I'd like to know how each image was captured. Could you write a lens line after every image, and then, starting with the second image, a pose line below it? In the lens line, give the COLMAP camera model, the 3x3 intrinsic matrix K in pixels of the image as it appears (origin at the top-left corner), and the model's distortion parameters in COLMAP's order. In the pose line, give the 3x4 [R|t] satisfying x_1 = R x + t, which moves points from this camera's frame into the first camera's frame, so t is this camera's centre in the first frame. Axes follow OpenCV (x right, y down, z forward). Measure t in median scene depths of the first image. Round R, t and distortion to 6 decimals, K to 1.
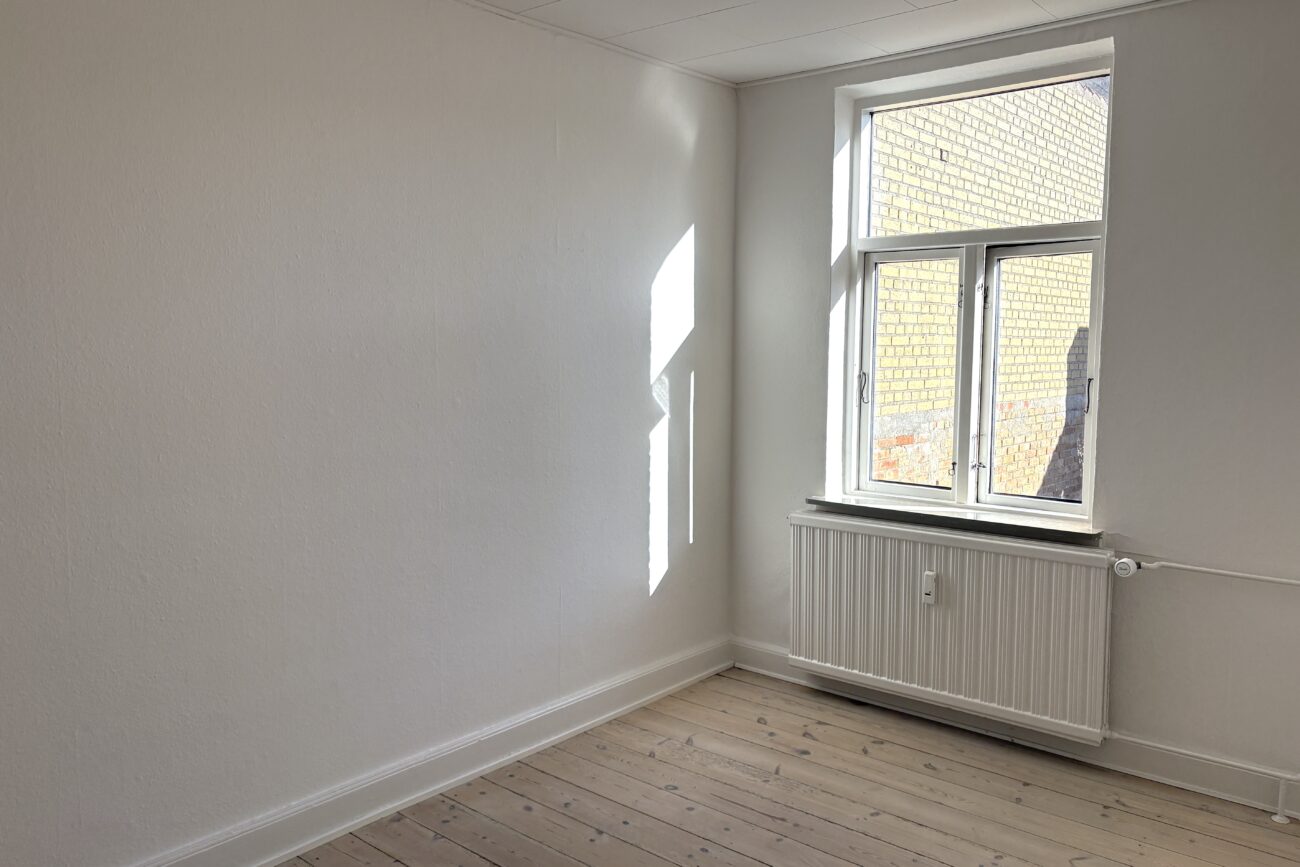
lens RADIAL K [[985.9, 0, 649.8], [0, 985.9, 423.2], [0, 0, 1]] dist [0.038364, -0.028784]
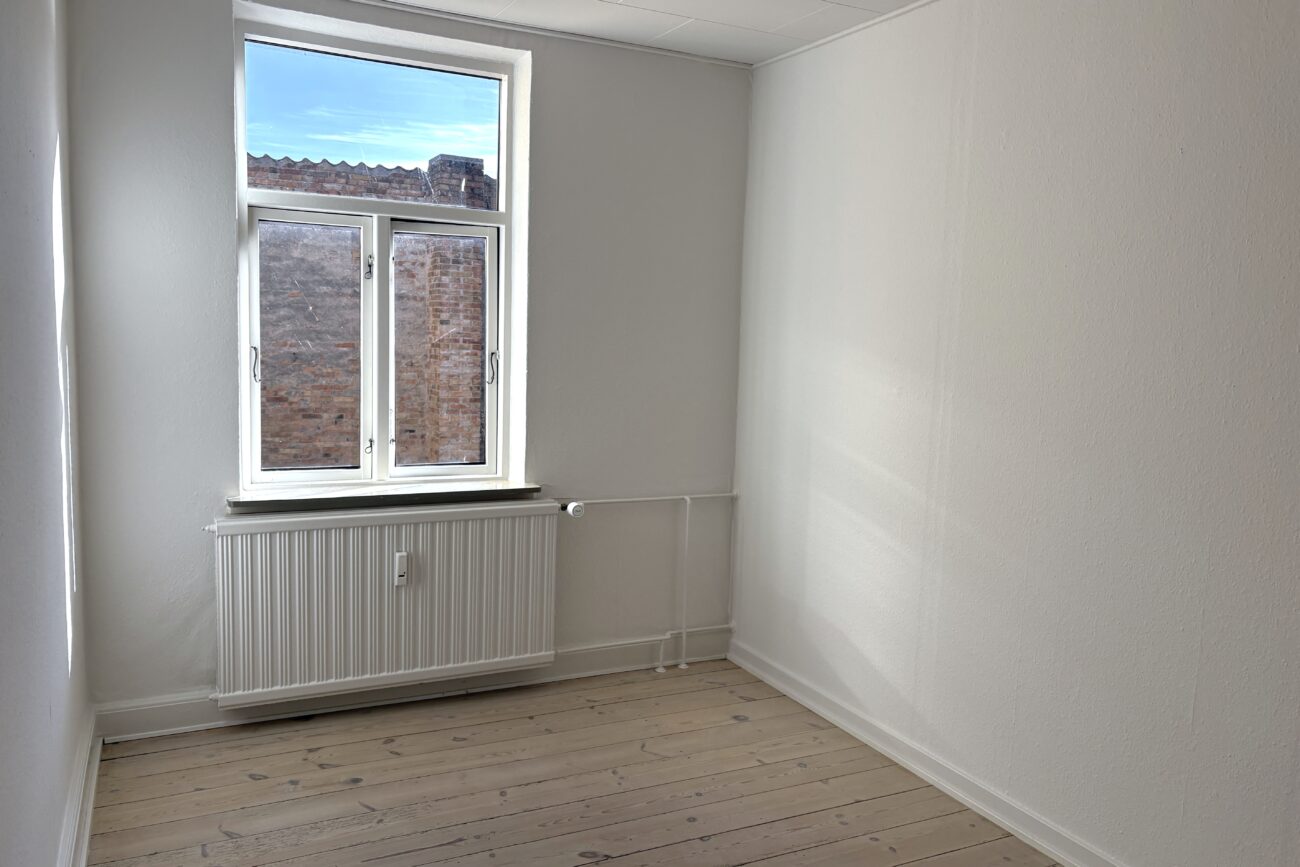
lens RADIAL K [[985.9, 0, 648.8], [0, 985.9, 423.6], [0, 0, 1]] dist [0.038364, -0.028784]
pose [[0.401470, -0.083510, 0.912057, -0.505143], [0.042705, 0.996458, 0.072440, -0.037130], [-0.914876, 0.009867, 0.403615, 0.388917]]
